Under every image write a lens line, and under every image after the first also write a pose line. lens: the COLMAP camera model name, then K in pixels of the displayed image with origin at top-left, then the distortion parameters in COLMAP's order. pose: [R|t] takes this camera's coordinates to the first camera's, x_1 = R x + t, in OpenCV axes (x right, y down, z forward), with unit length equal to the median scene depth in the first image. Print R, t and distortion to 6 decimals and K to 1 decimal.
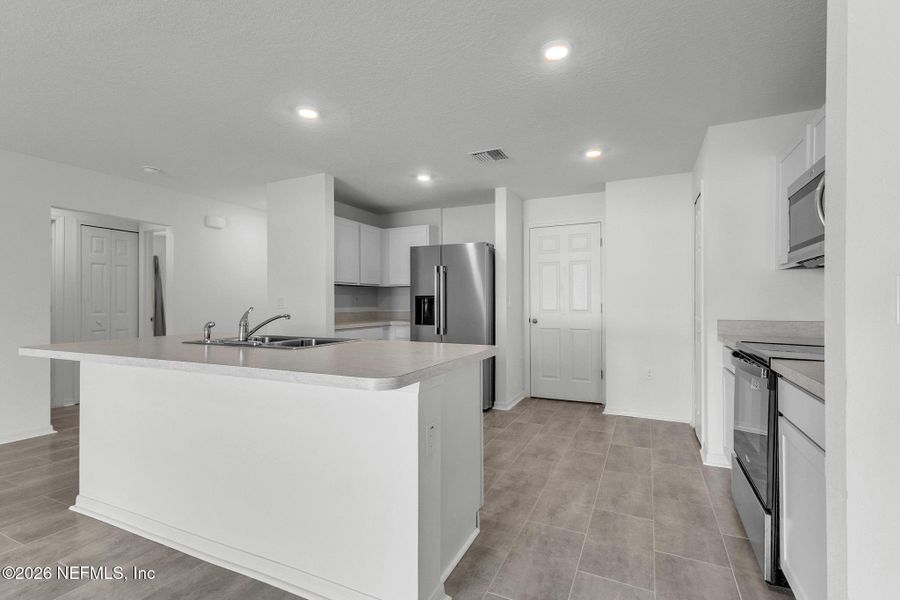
lens RADIAL K [[416.5, 0, 448.1], [0, 416.5, 303.1], [0, 0, 1]] dist [0.013238, 0.000004]
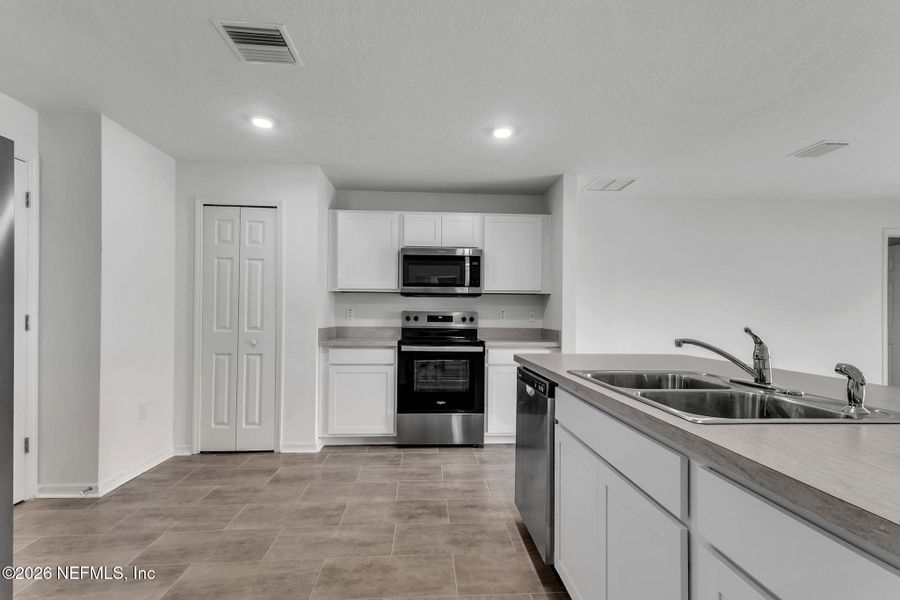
lens RADIAL K [[419.7, 0, 450.5], [0, 419.7, 315.0], [0, 0, 1]] dist [0.014494, -0.000031]
pose [[-0.489384, -0.003603, 0.872061, -0.388789], [-0.009918, 0.999950, -0.001434, -0.000710], [-0.872012, -0.009351, -0.489395, 0.821491]]
